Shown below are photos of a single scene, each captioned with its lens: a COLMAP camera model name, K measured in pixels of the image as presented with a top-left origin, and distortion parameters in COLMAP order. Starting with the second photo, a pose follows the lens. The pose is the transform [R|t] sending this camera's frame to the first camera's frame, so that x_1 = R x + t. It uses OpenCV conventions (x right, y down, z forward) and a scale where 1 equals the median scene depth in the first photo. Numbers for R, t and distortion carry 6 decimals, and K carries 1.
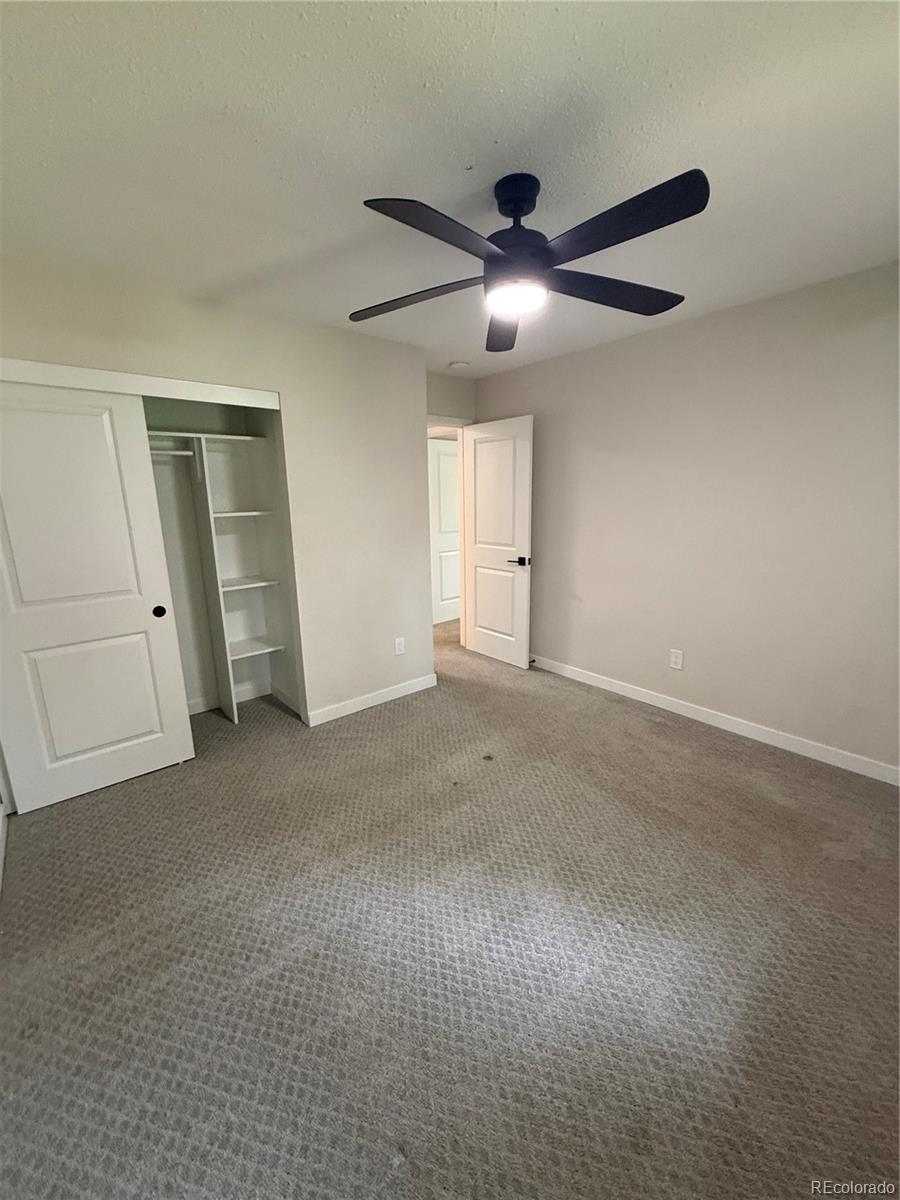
lens RADIAL K [[479.4, 0, 455.2], [0, 479.4, 603.4], [0, 0, 1]] dist [-0.001448, 0.001163]
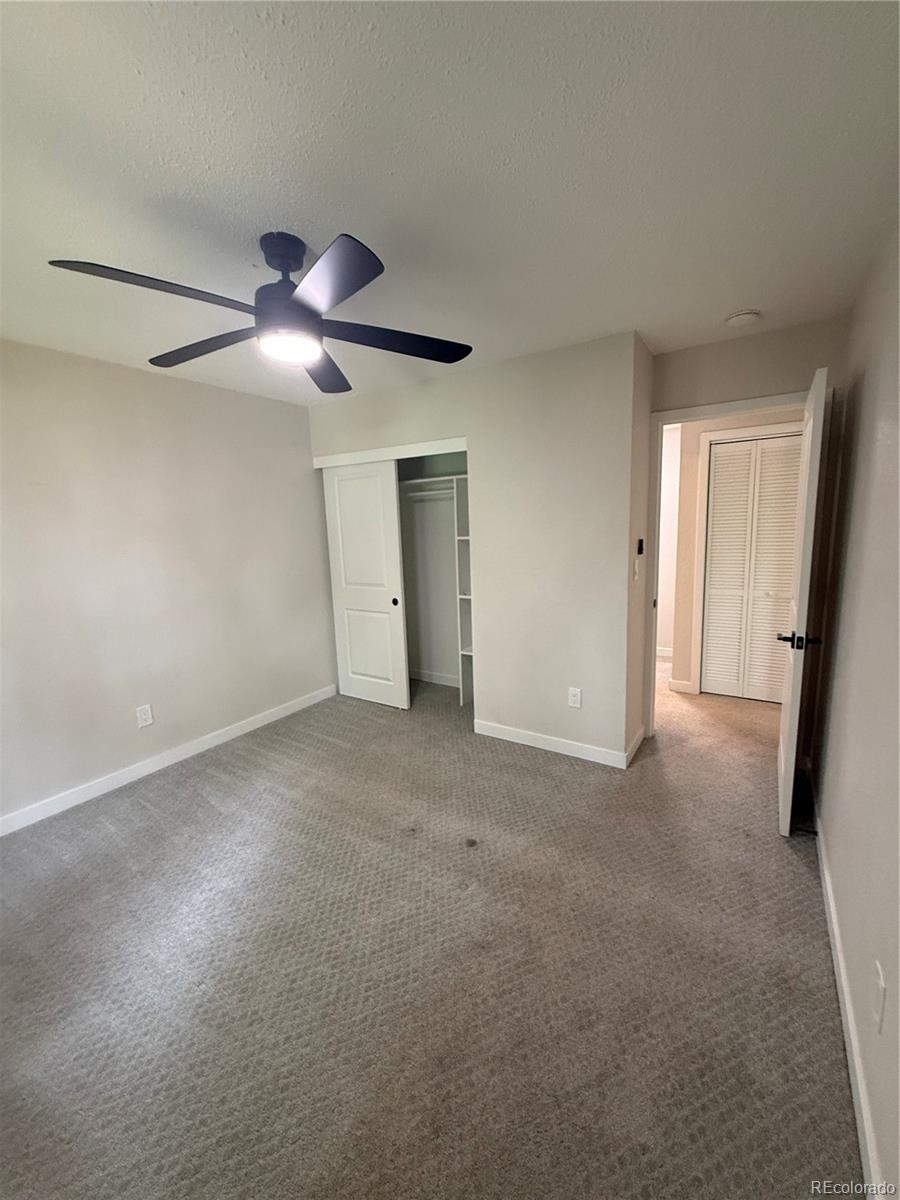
lens RADIAL K [[479.4, 0, 443.1], [0, 479.4, 600.5], [0, 0, 1]] dist [-0.001448, 0.001163]
pose [[0.272905, 0.162448, -0.948227, 0.807486], [-0.183851, 0.976281, 0.114341, -0.179442], [0.944310, 0.143128, 0.296298, 0.681346]]
